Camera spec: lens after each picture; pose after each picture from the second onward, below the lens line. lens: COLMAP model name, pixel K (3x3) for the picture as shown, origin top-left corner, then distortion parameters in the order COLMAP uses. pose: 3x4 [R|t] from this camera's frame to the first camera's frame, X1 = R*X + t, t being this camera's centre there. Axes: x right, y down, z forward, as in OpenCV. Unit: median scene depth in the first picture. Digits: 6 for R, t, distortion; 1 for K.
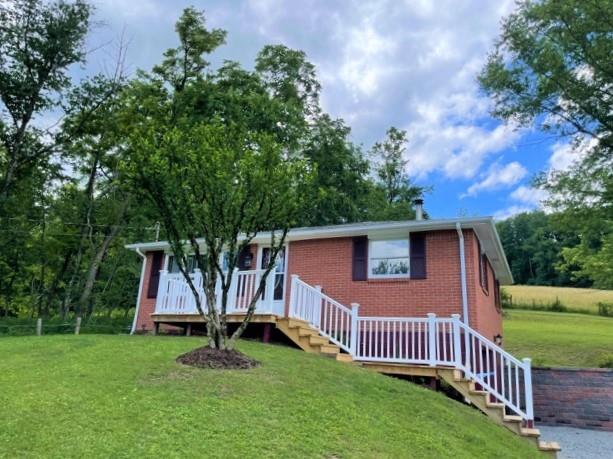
lens RADIAL K [[505.3, 0, 306.5], [0, 505.3, 229.5], [0, 0, 1]] dist [-0.002749, 0.001975]
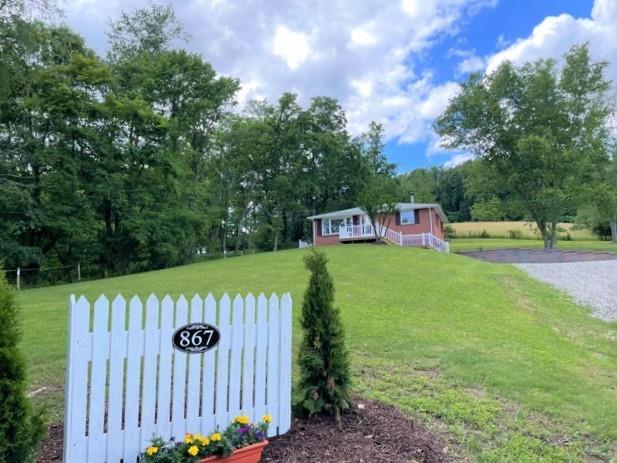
lens RADIAL K [[508.6, 0, 308.5], [0, 508.6, 231.5], [0, 0, 1]] dist [-0.002749, 0.001975]
pose [[0.994117, -0.064185, 0.087247, -0.462218], [0.054621, 0.992661, 0.107895, -0.146687], [-0.093532, -0.102495, 0.990326, -1.320863]]
